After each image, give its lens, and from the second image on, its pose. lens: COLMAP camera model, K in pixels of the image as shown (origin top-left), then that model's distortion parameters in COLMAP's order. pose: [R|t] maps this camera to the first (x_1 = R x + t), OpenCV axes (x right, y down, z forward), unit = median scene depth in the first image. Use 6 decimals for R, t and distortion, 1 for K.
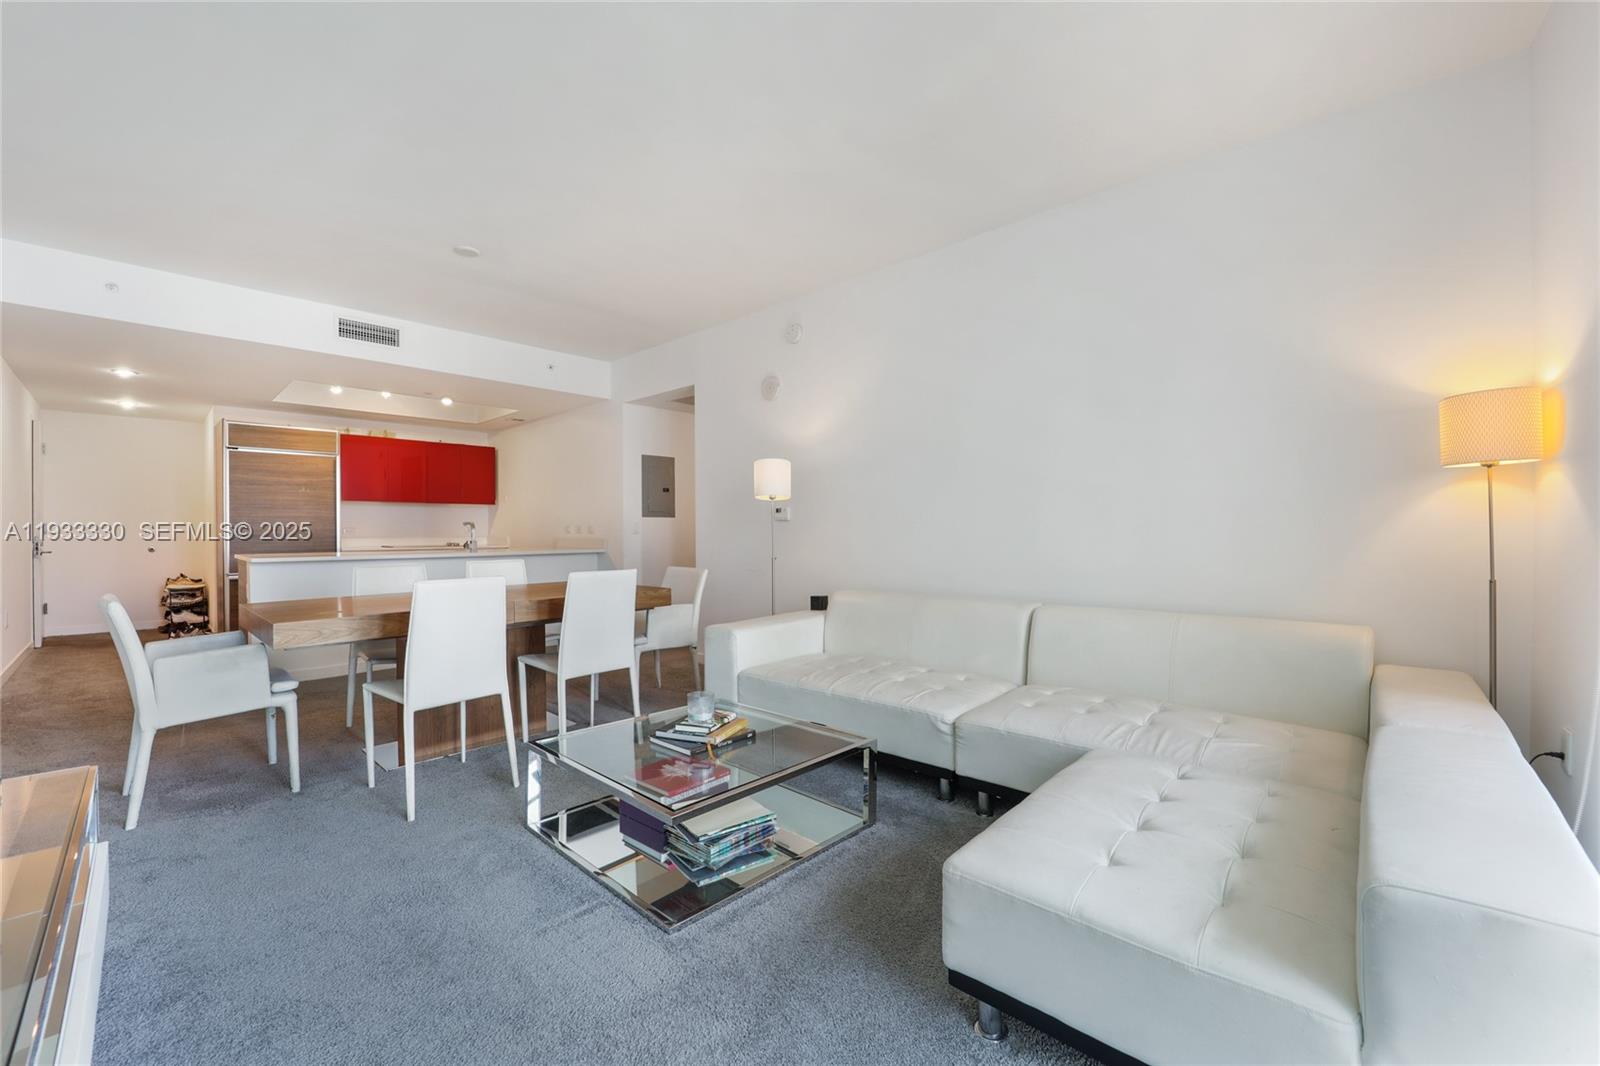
lens RADIAL K [[645.6, 0, 800.0], [0, 645.6, 533.0], [0, 0, 1]] dist [-0.001498, -0.000509]
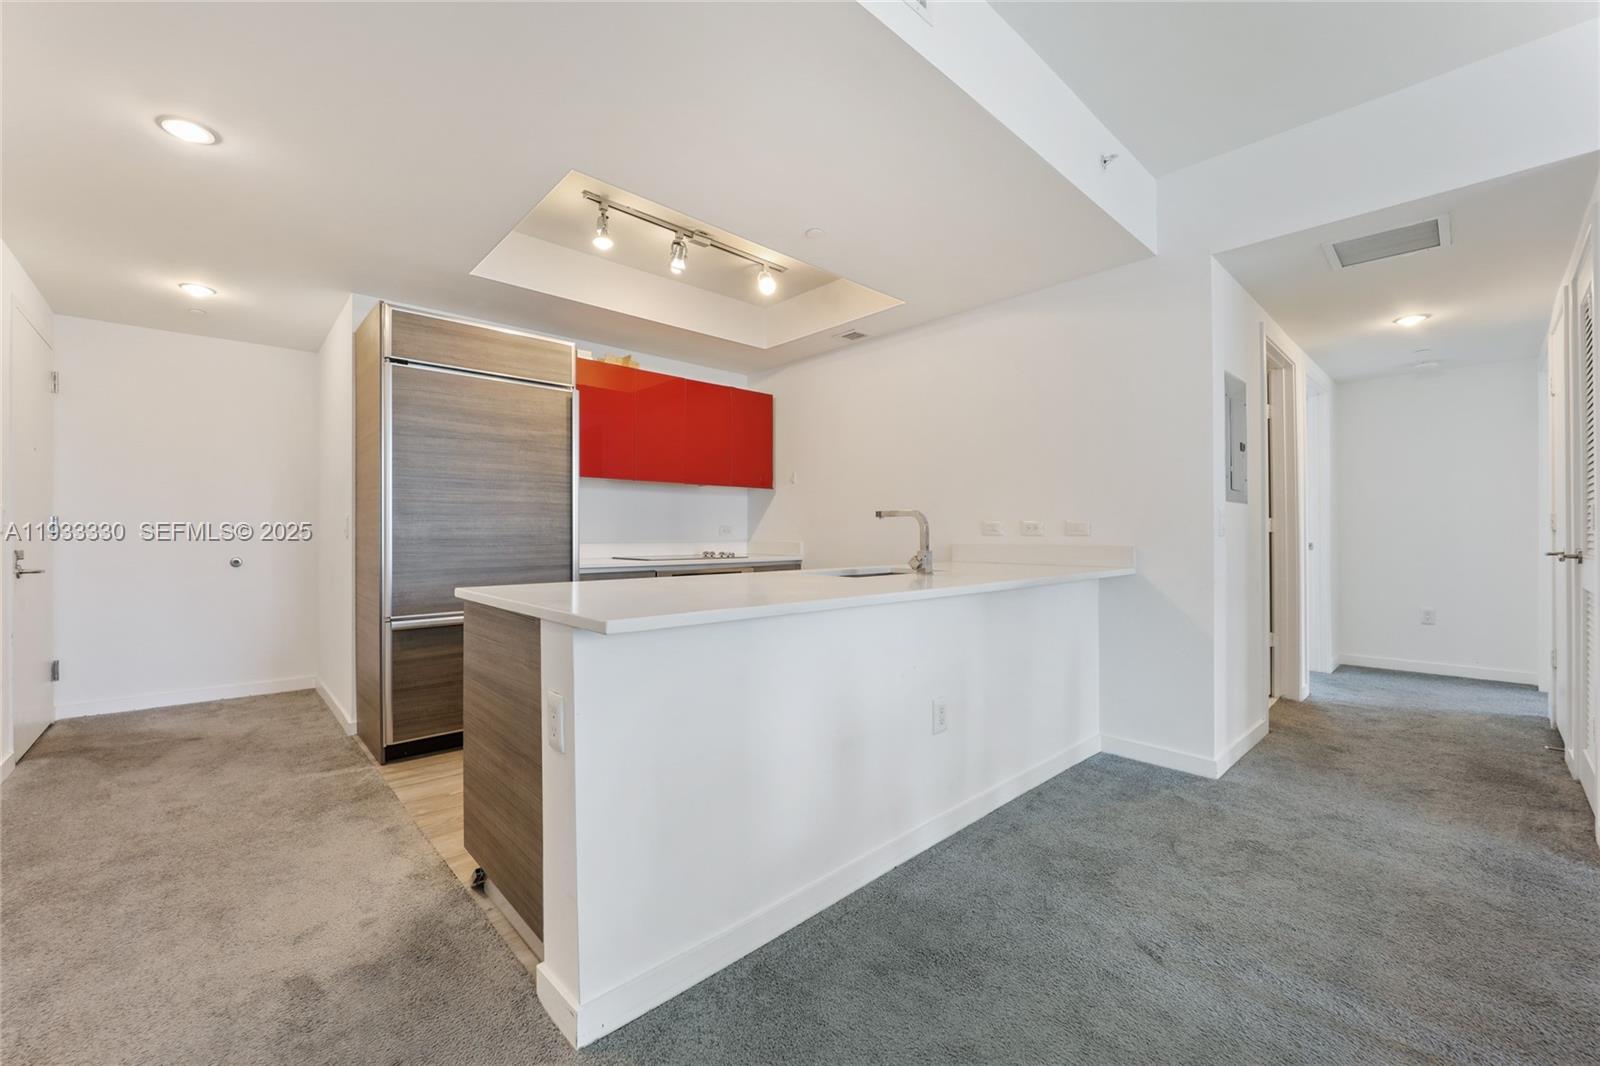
lens RADIAL K [[645.6, 0, 800.0], [0, 645.6, 533.0], [0, 0, 1]] dist [-0.001498, -0.000509]
pose [[0.998307, 0.001508, -0.058137, -0.502647], [-0.001758, 0.999989, -0.004238, 0.000433], [0.058130, 0.004333, 0.998300, 0.485480]]
